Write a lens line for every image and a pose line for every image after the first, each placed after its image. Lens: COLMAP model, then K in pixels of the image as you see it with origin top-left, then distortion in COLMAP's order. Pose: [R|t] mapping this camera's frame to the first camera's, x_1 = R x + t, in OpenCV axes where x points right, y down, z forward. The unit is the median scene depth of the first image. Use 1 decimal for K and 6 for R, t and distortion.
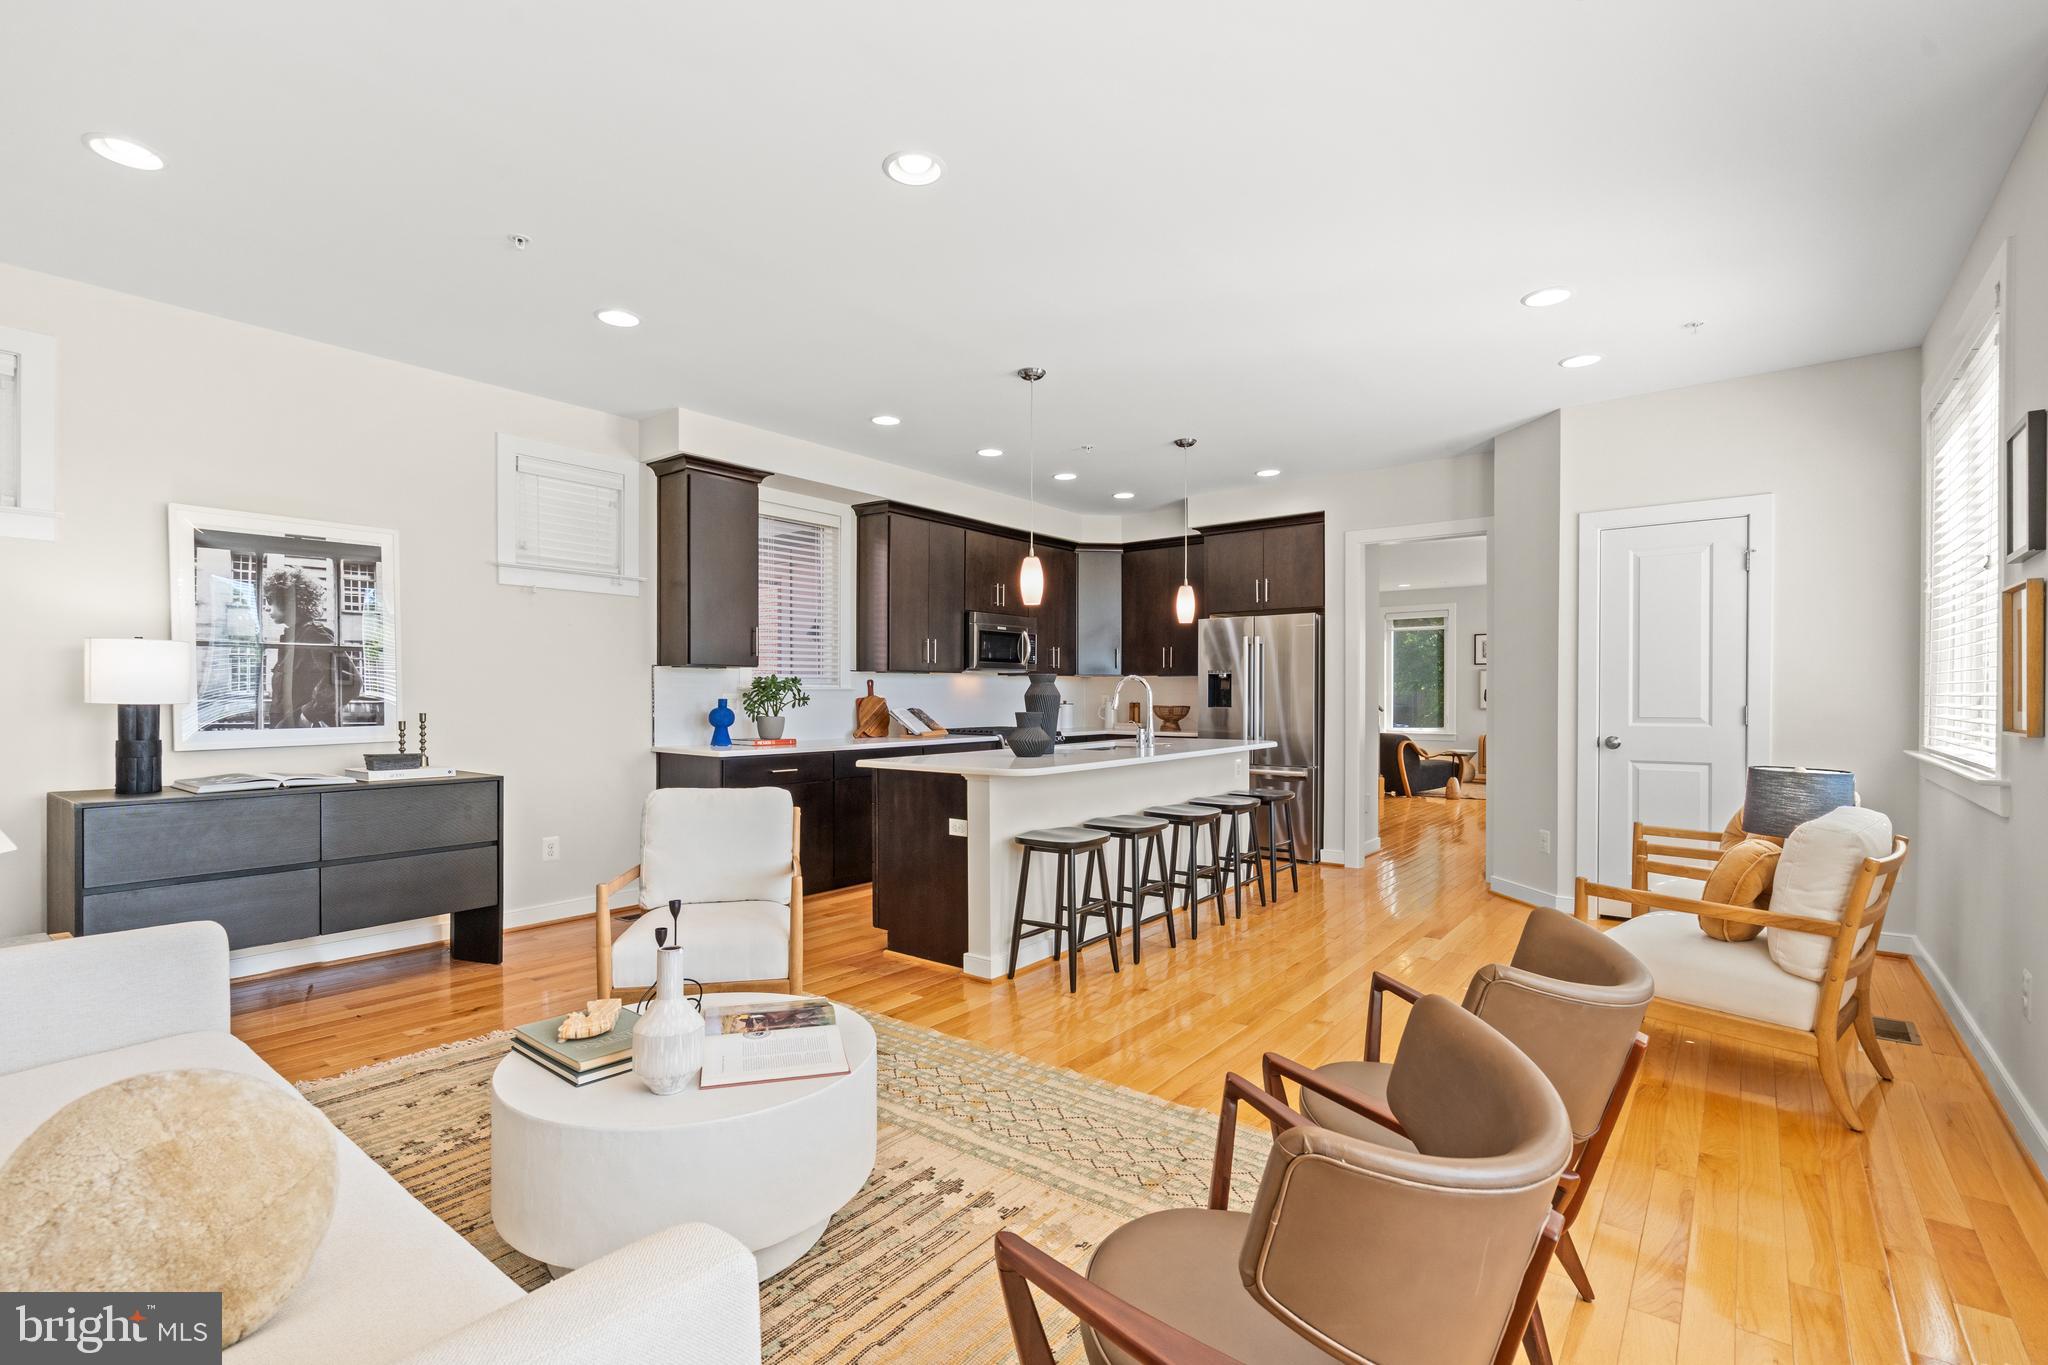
lens RADIAL K [[933.1, 0, 1016.3], [0, 933.1, 707.0], [0, 0, 1]] dist [-0.002187, -0.000376]
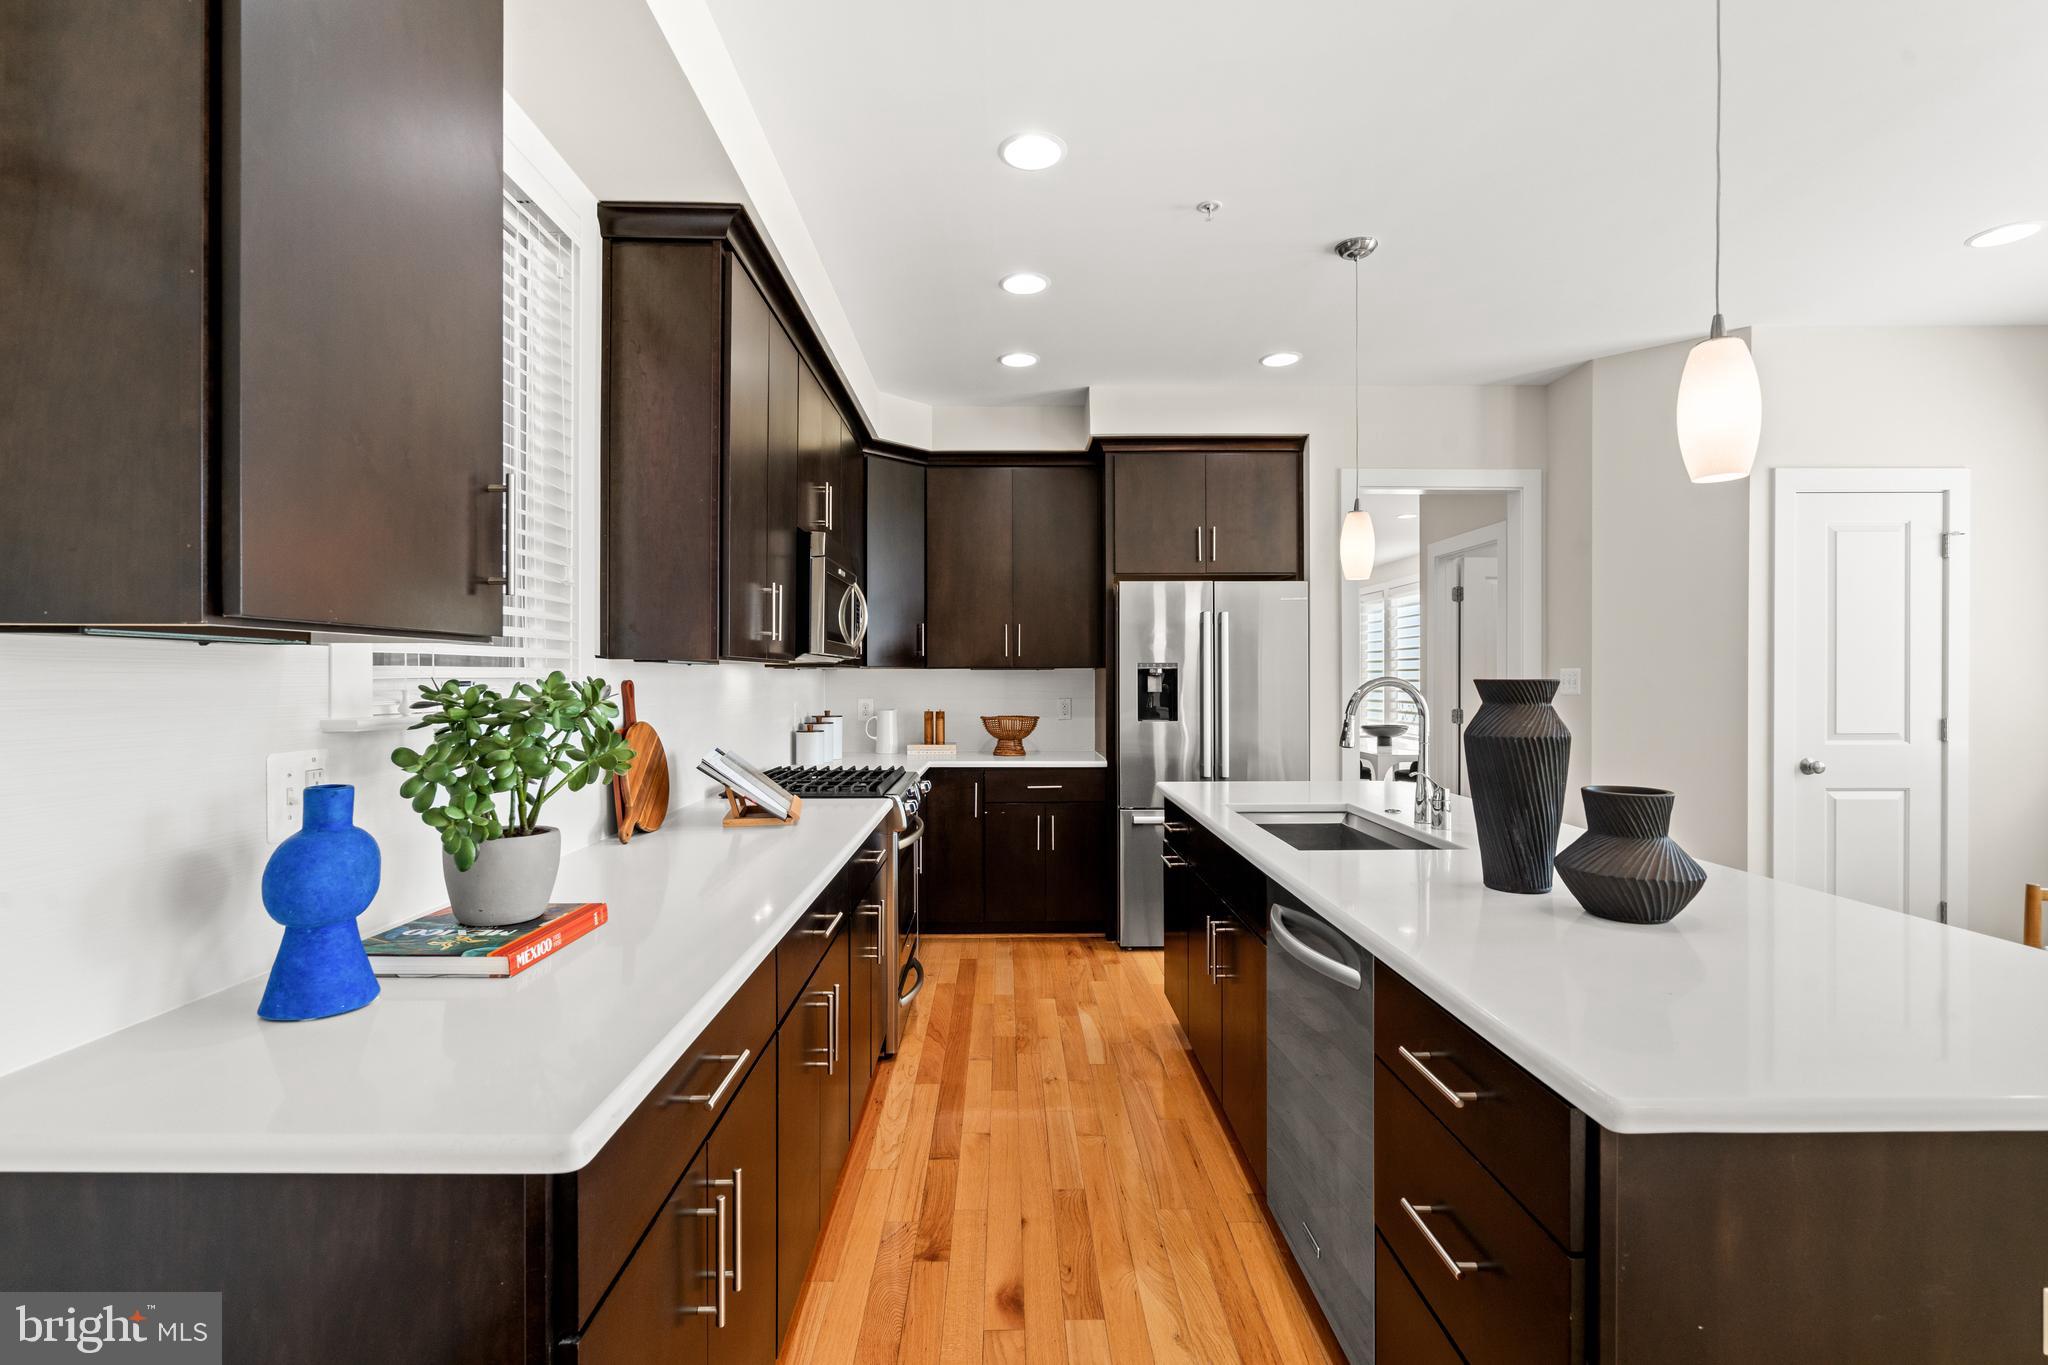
lens RADIAL K [[919.2, 0, 1019.4], [0, 919.2, 690.0], [0, 0, 1]] dist [0.000840, 0.000628]
pose [[0.778798, -0.008107, 0.627222, -0.318790], [0.008445, 0.999961, 0.002439, -0.029692], [-0.627218, 0.003397, 0.778837, 0.724028]]
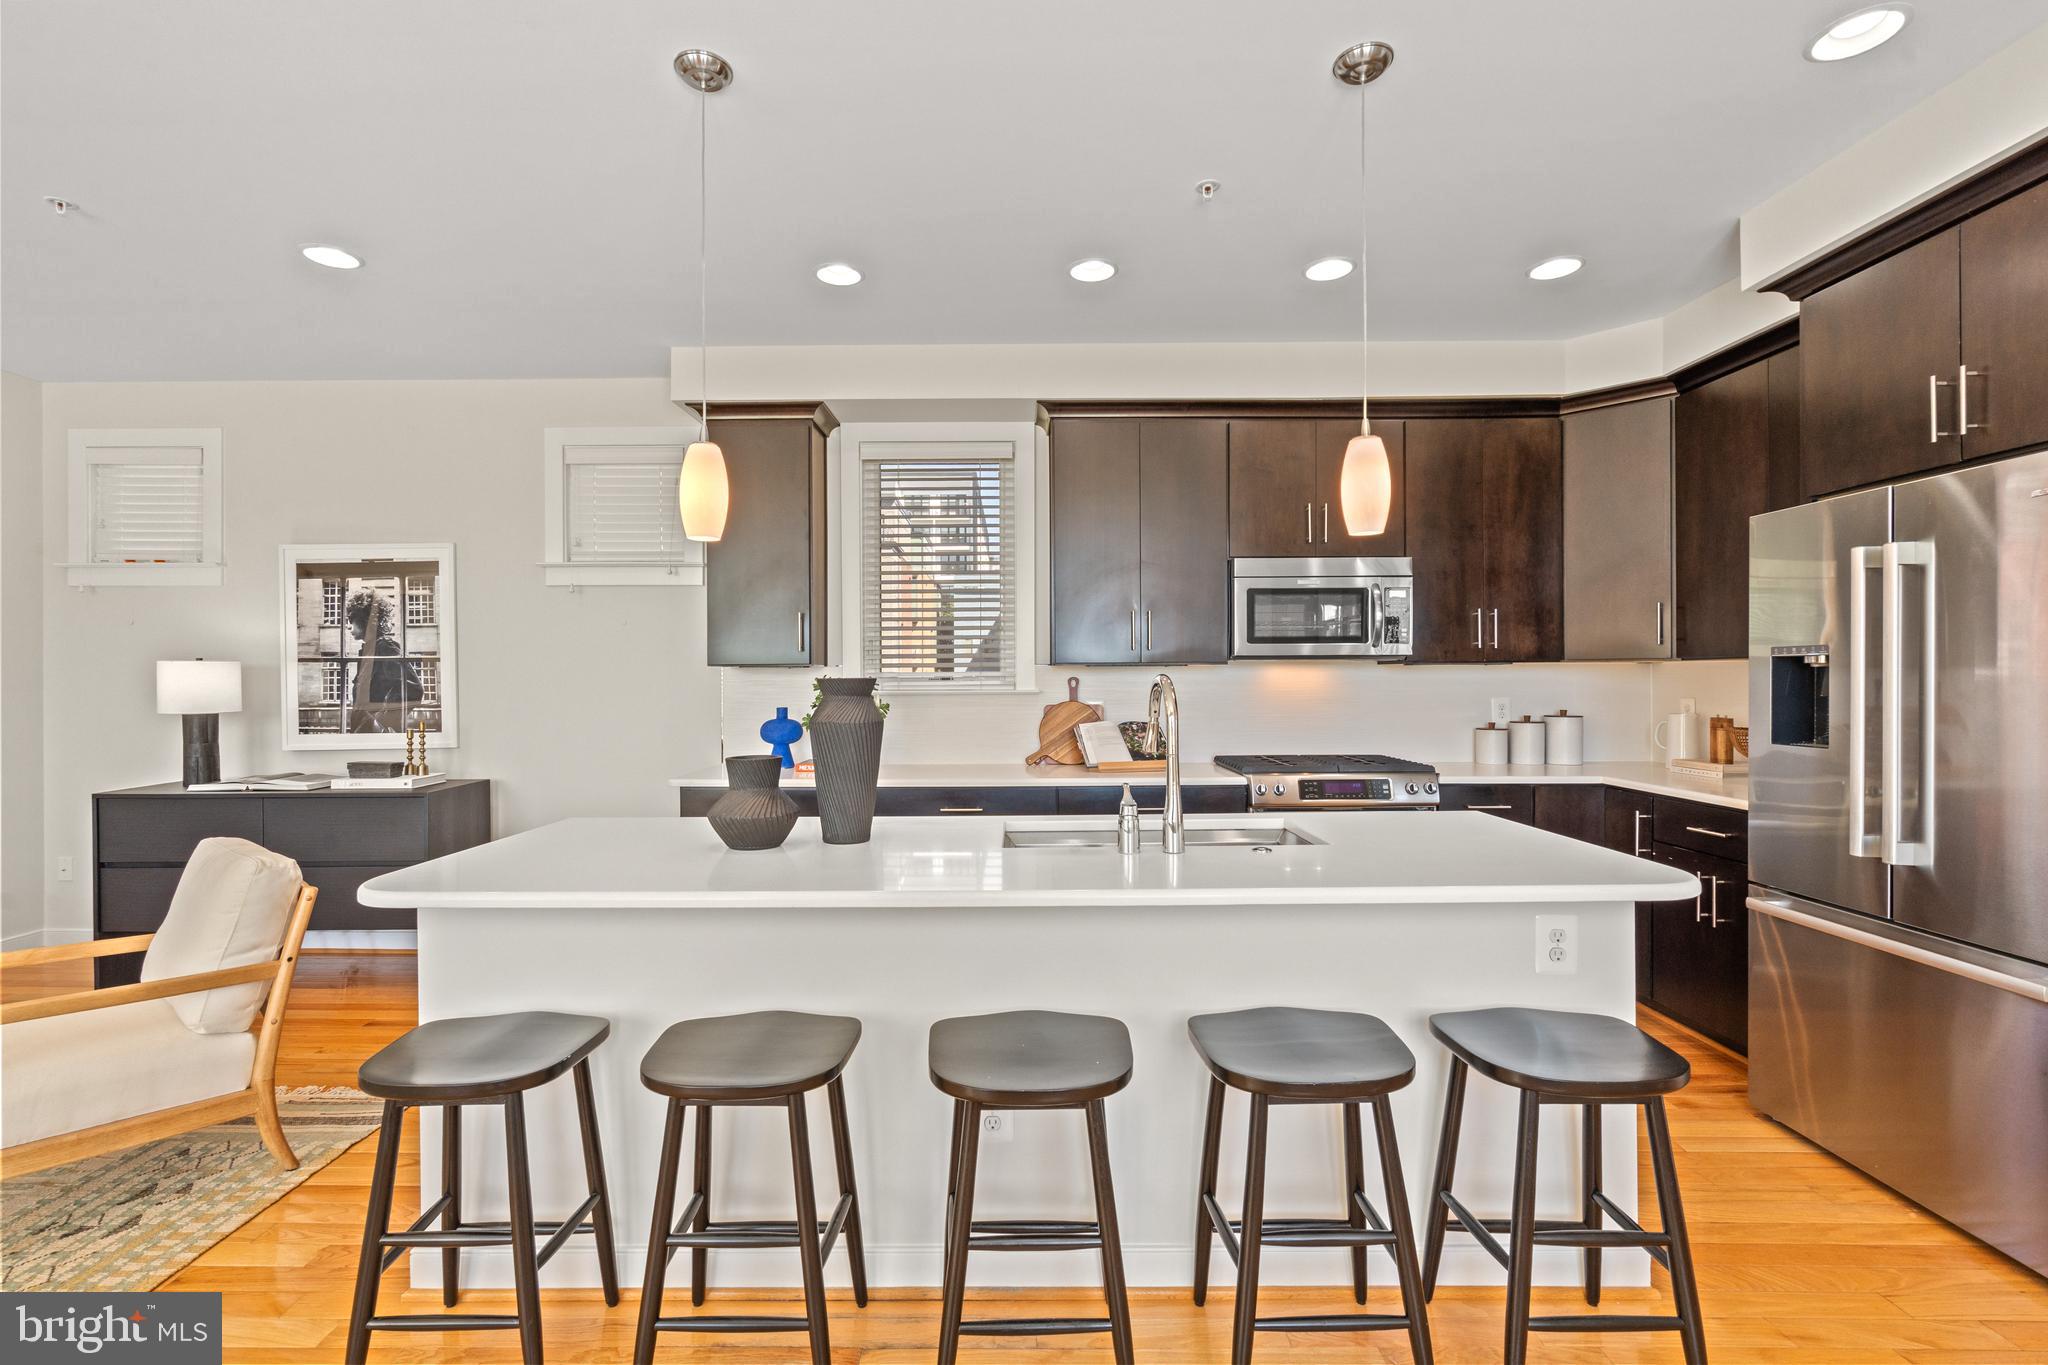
lens RADIAL K [[919.2, 0, 1019.4], [0, 919.2, 690.0], [0, 0, 1]] dist [0.000840, 0.000628]
pose [[0.612346, 0.007988, -0.790549, 0.407250], [-0.005652, 0.999968, 0.005726, -0.028248], [0.790570, 0.000962, 0.612371, 0.674958]]
